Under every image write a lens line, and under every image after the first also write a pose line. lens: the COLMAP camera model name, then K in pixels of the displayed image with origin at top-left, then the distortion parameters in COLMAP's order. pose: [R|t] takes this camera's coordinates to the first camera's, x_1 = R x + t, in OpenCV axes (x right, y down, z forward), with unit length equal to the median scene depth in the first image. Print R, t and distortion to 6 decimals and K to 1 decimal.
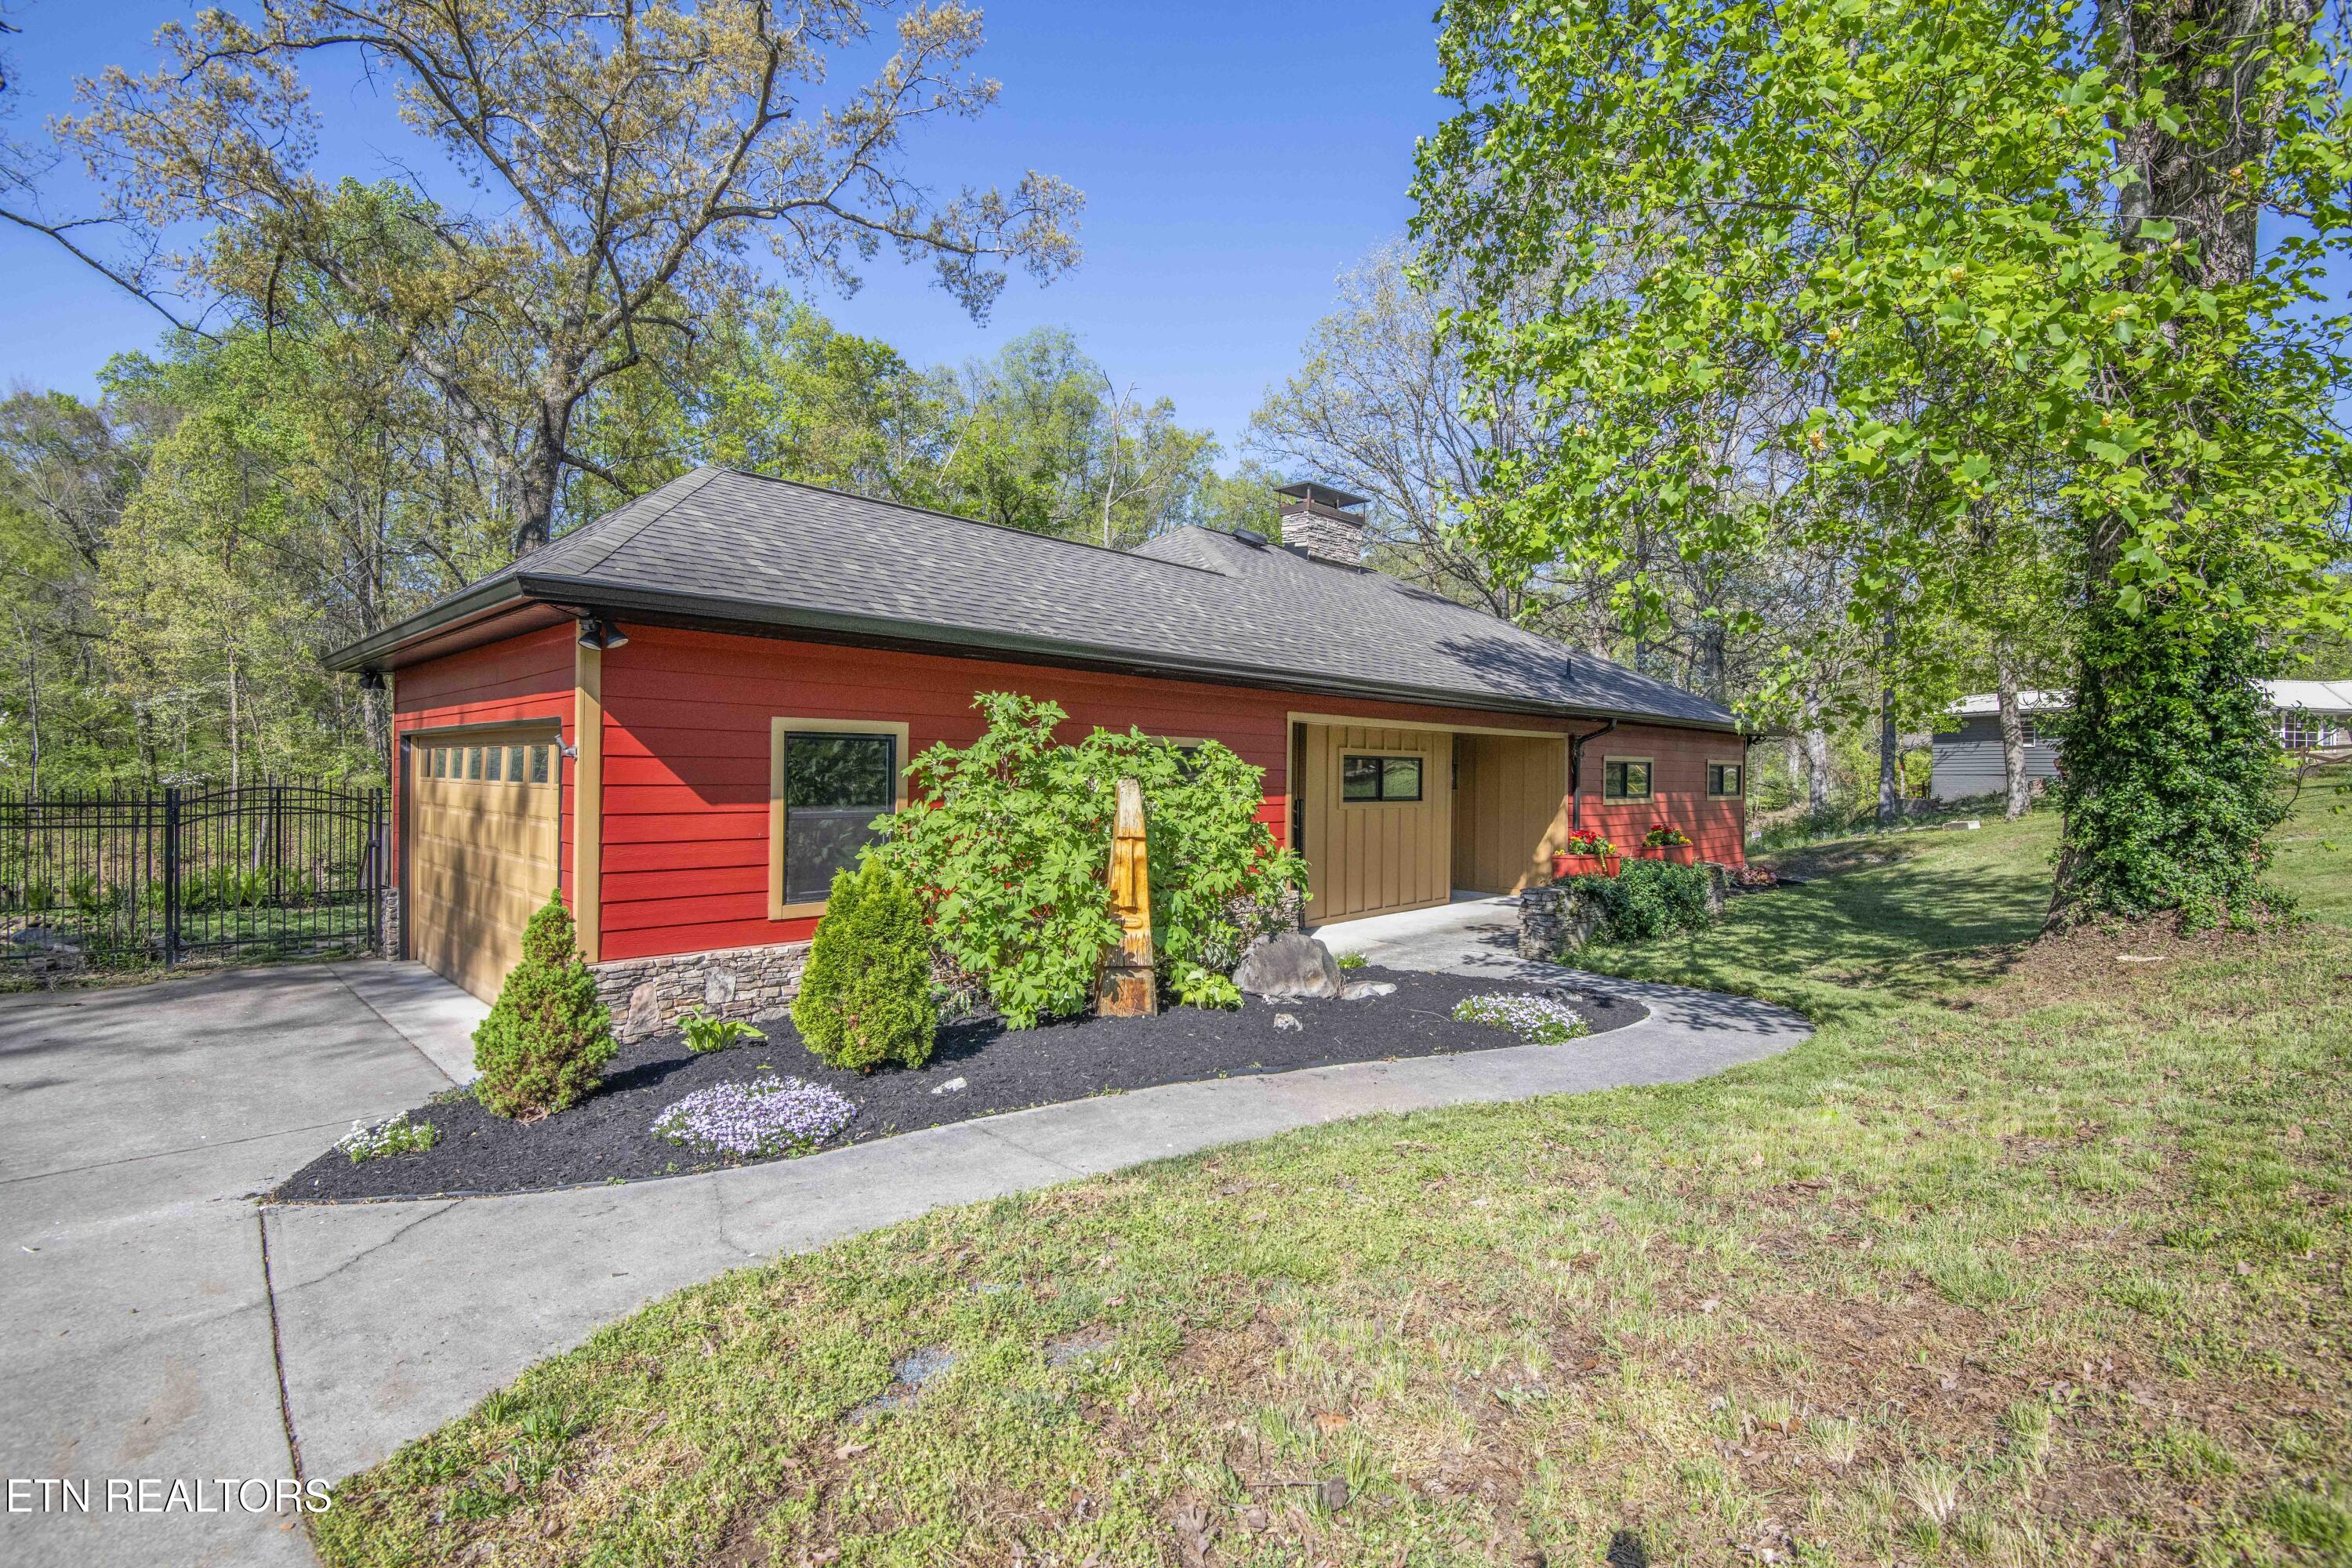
lens RADIAL K [[1091.4, 0, 1167.0], [0, 1091.4, 794.1], [0, 0, 1]] dist [-0.033382, -0.007367]
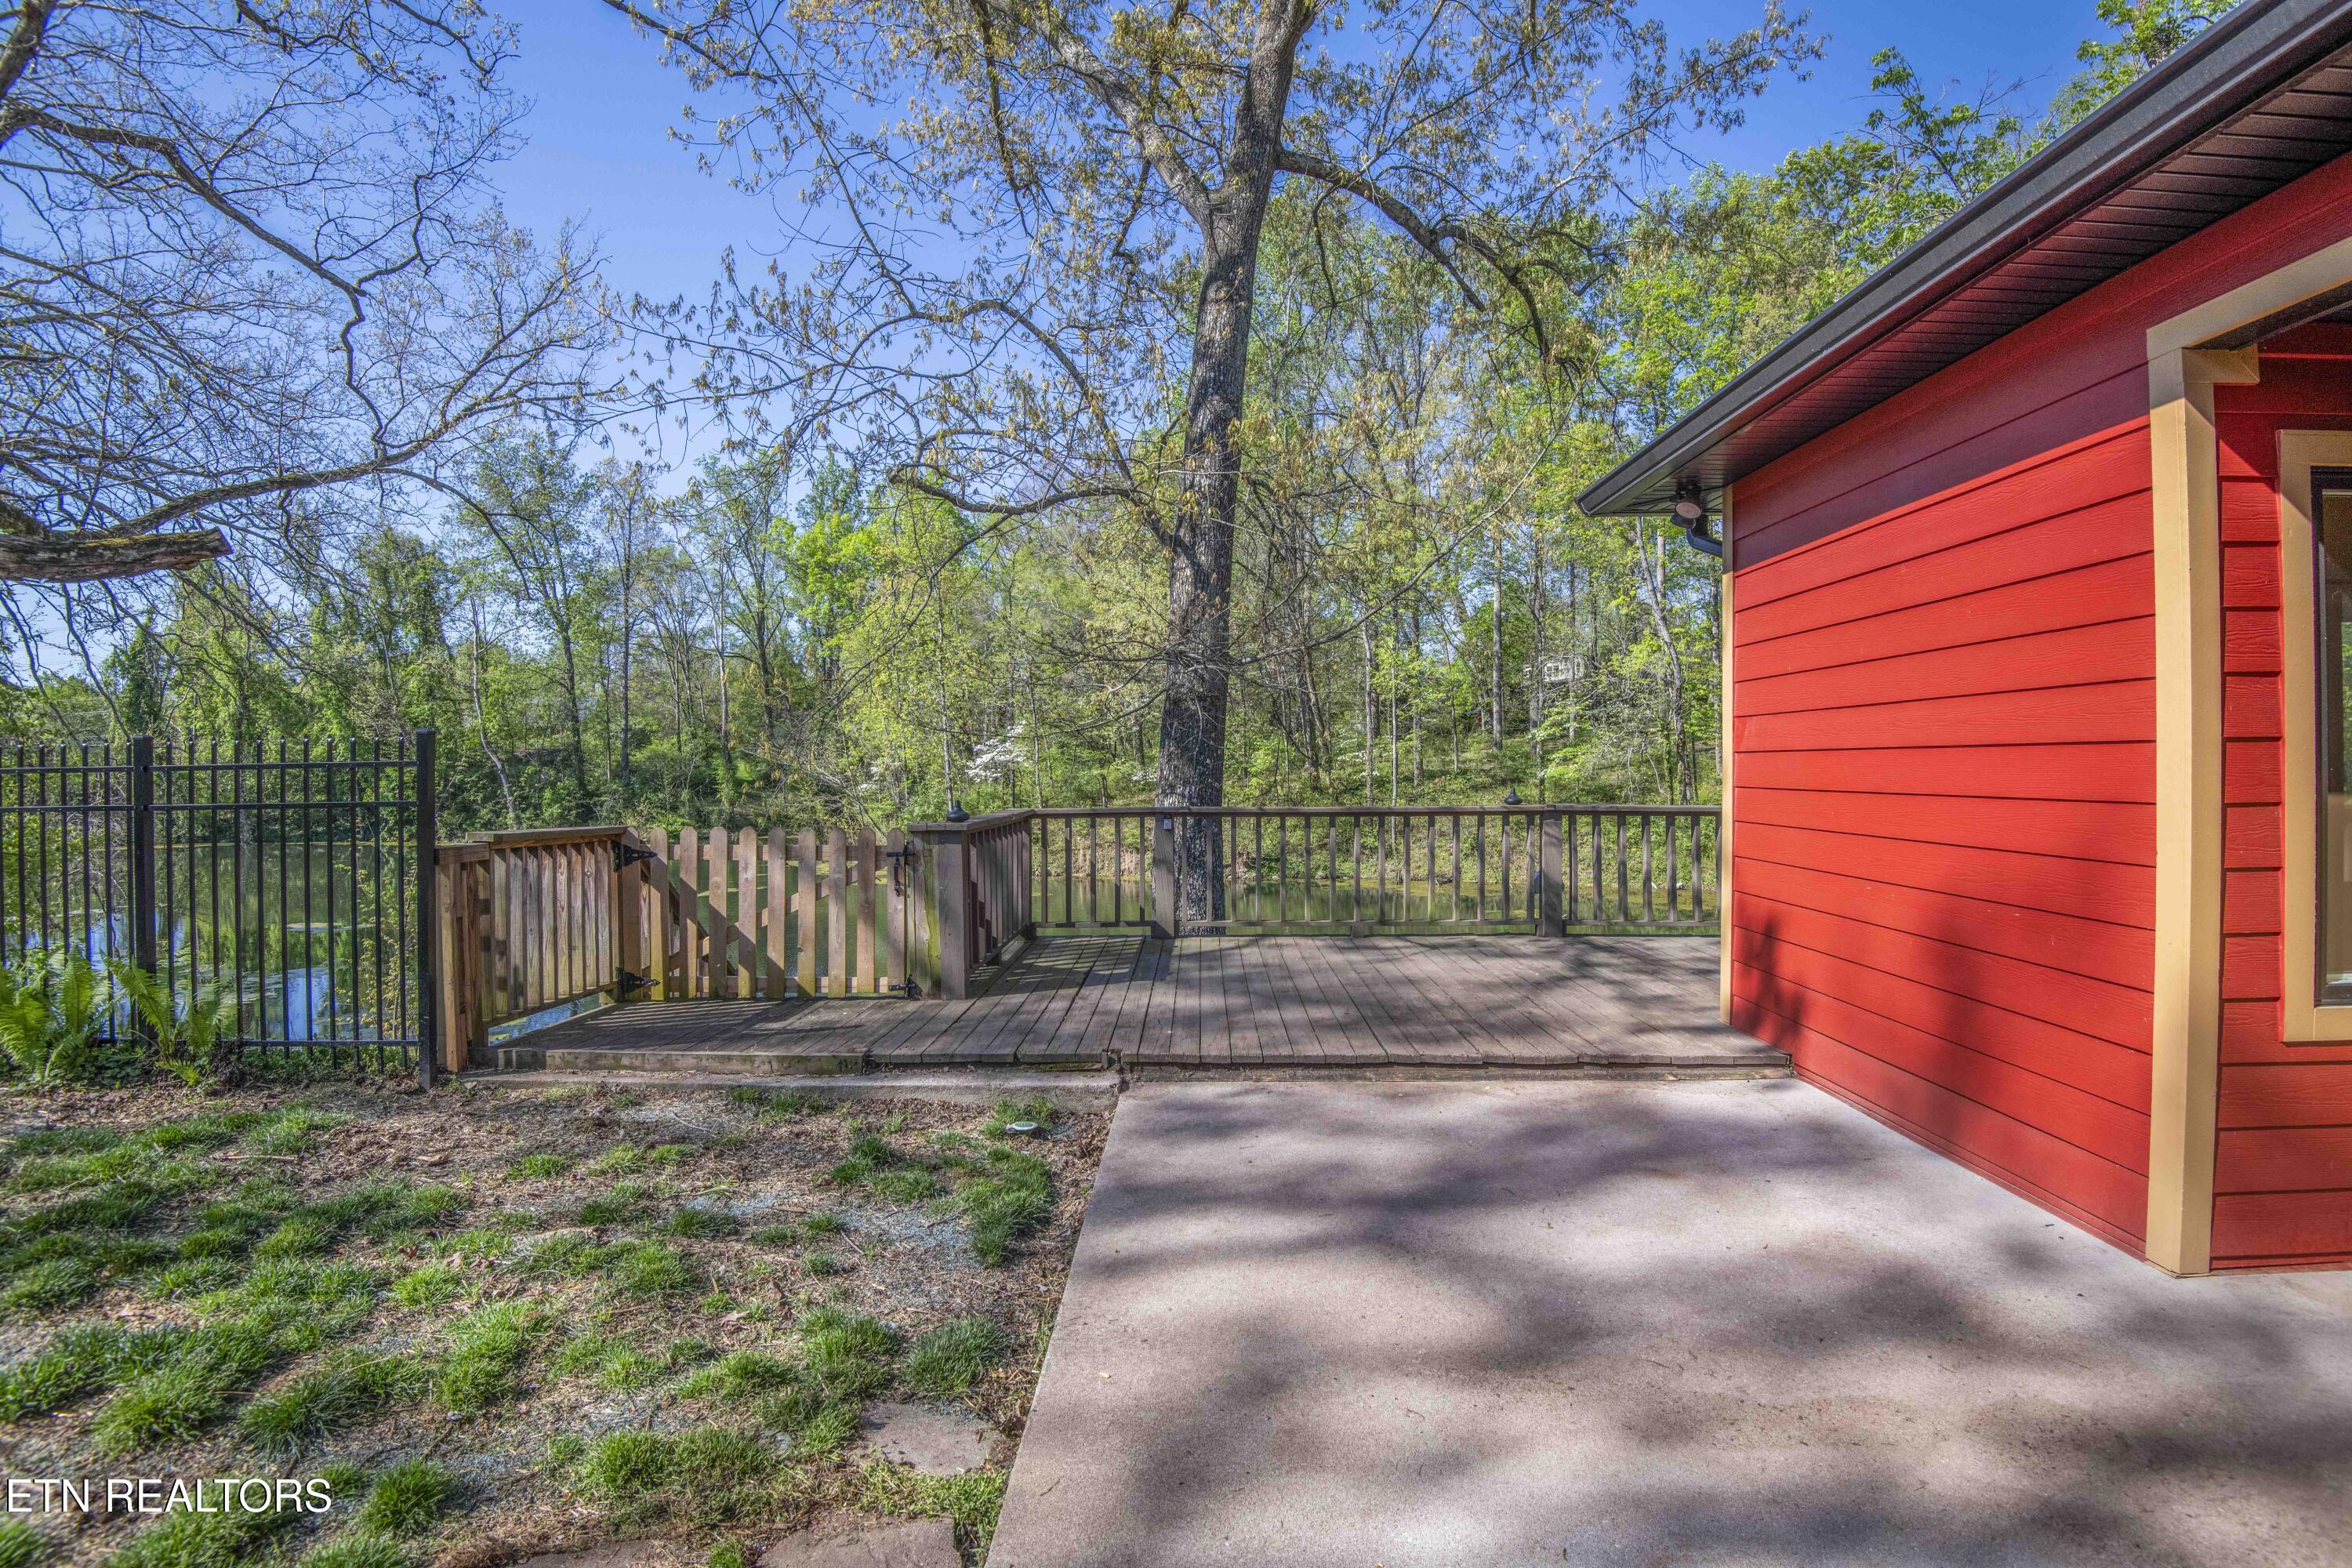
lens RADIAL K [[1091.4, 0, 1192.8], [0, 1091.4, 777.3], [0, 0, 1]] dist [-0.033382, -0.007367]
pose [[0.700824, -0.016514, -0.713143, -0.122740], [0.006018, 0.999833, -0.017239, 0.009395], [0.713308, 0.007790, 0.700807, 0.352052]]
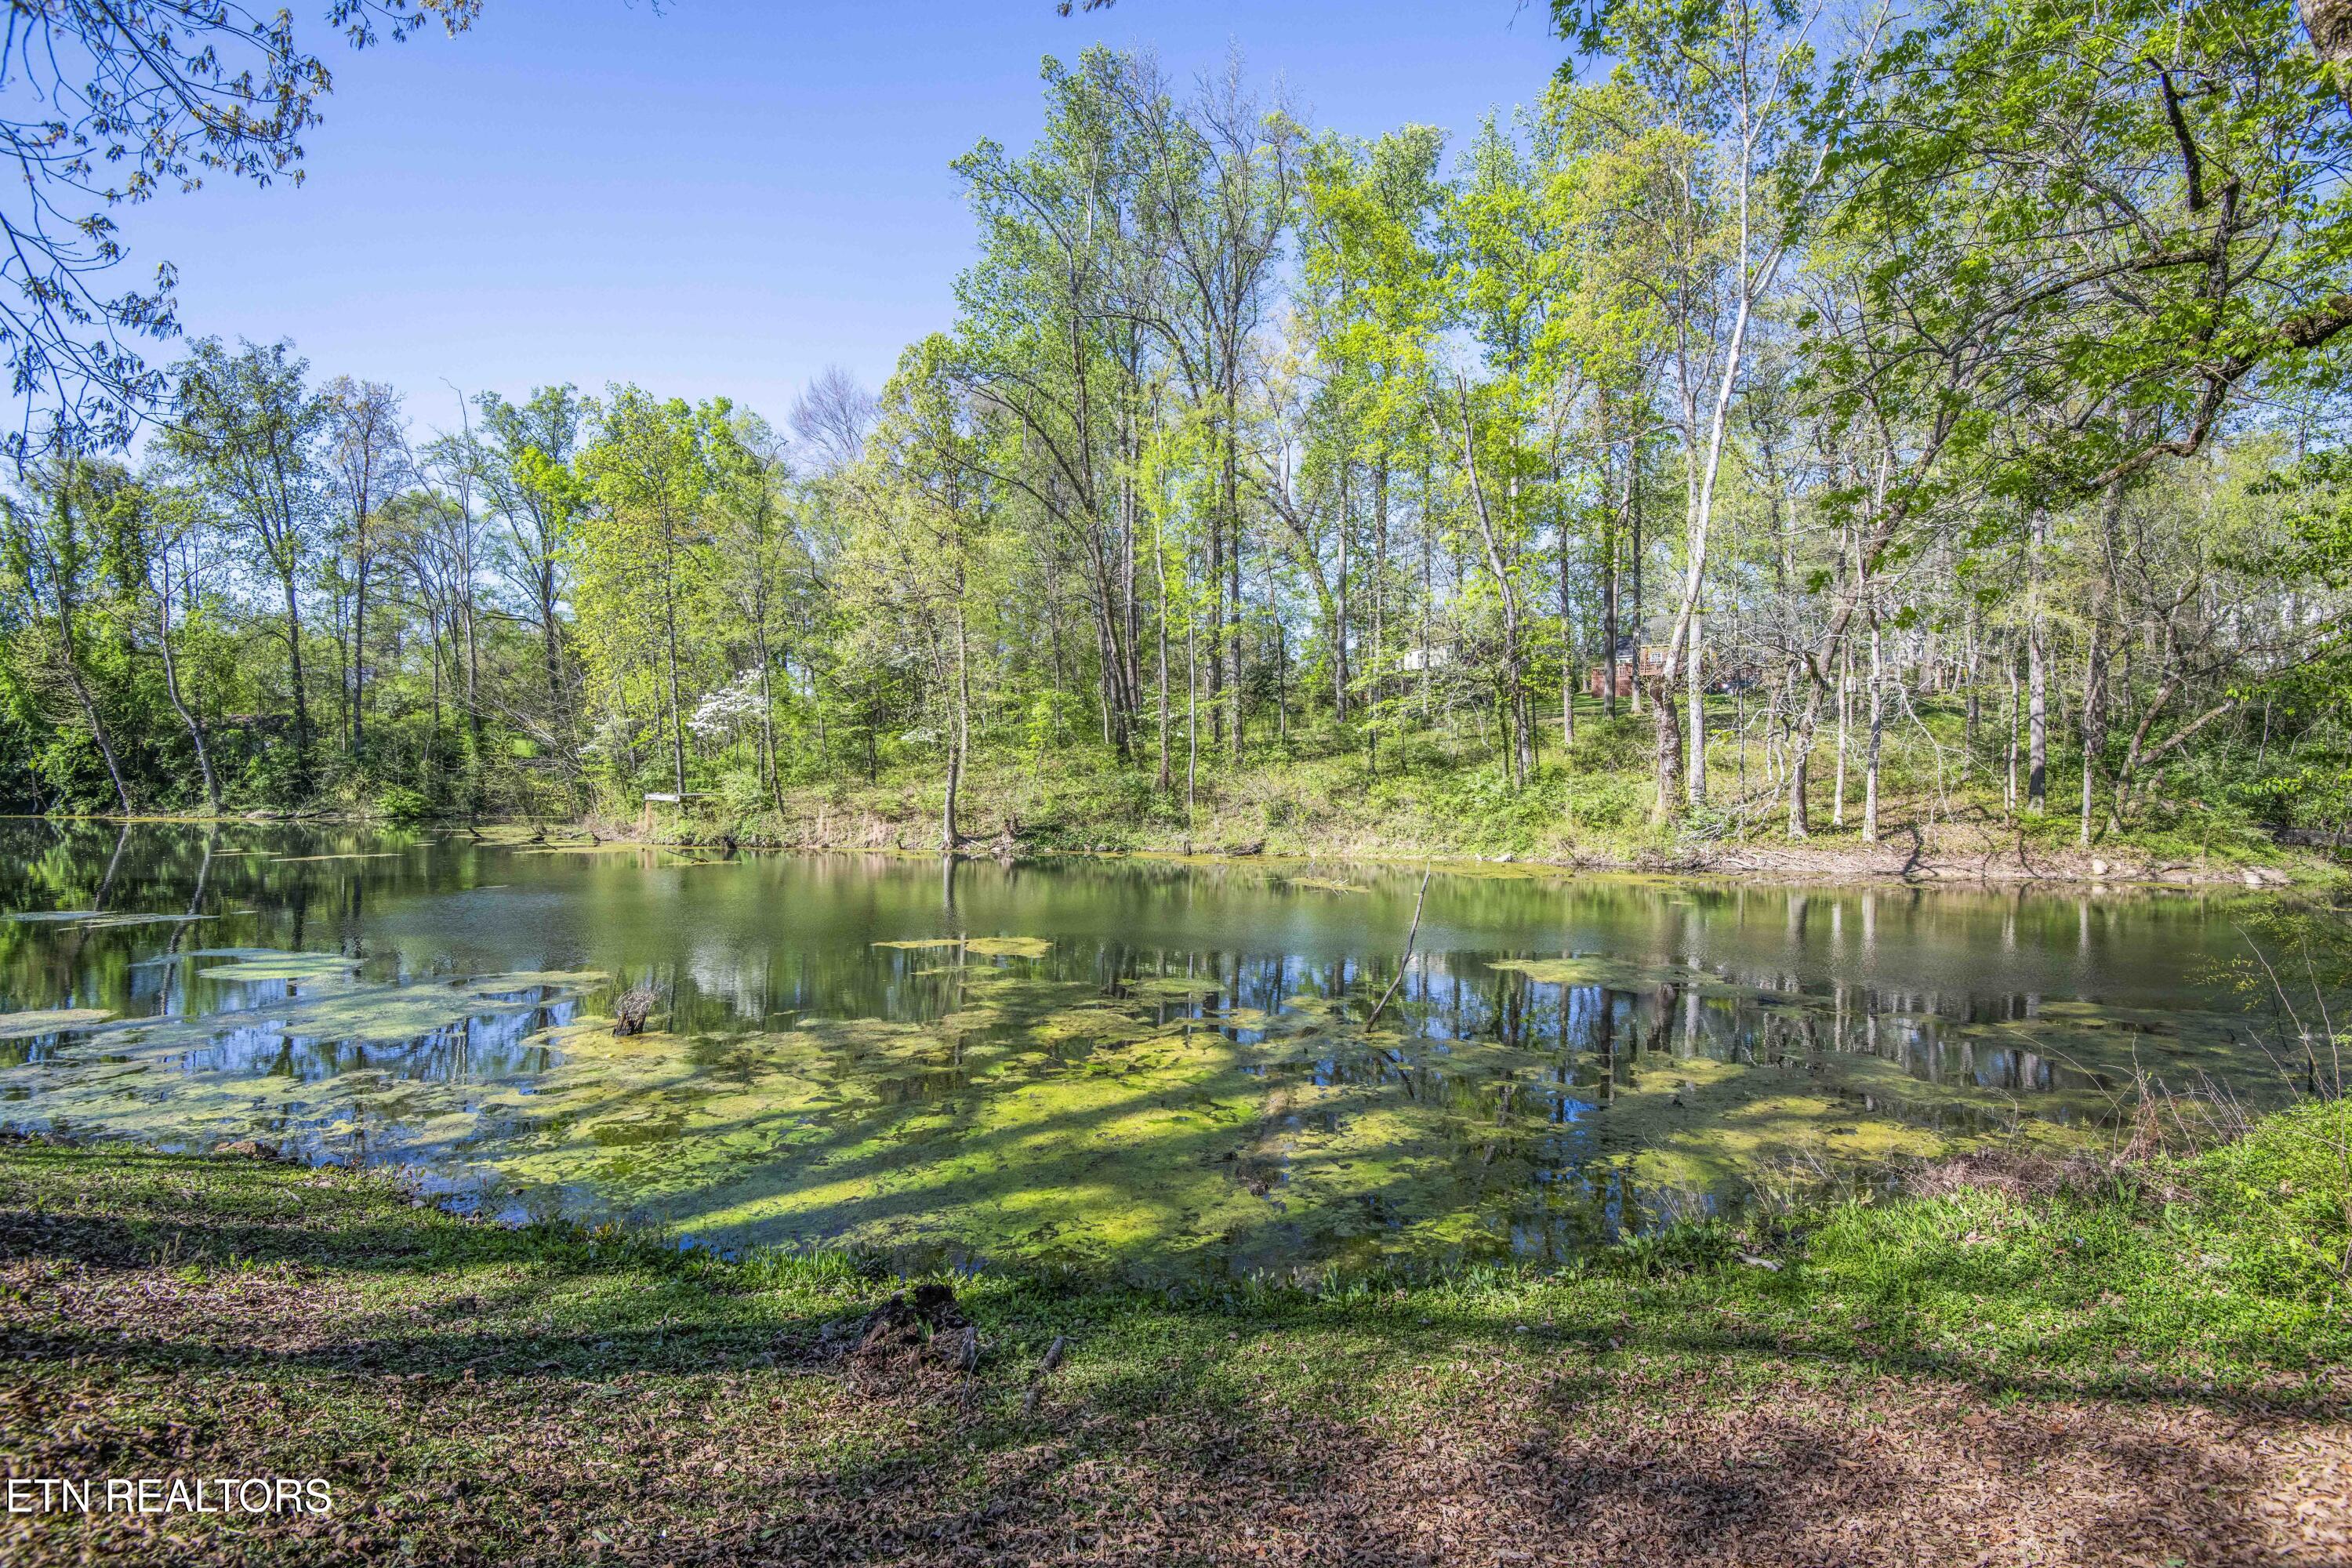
lens RADIAL K [[1091.4, 0, 1184.9], [0, 1091.4, 783.5], [0, 0, 1]] dist [-0.033382, -0.007367]
pose [[0.758161, -0.010087, -0.651989, -0.172051], [-0.004540, 0.999774, -0.020747, 0.072226], [0.652051, 0.018689, 0.757945, 0.637711]]
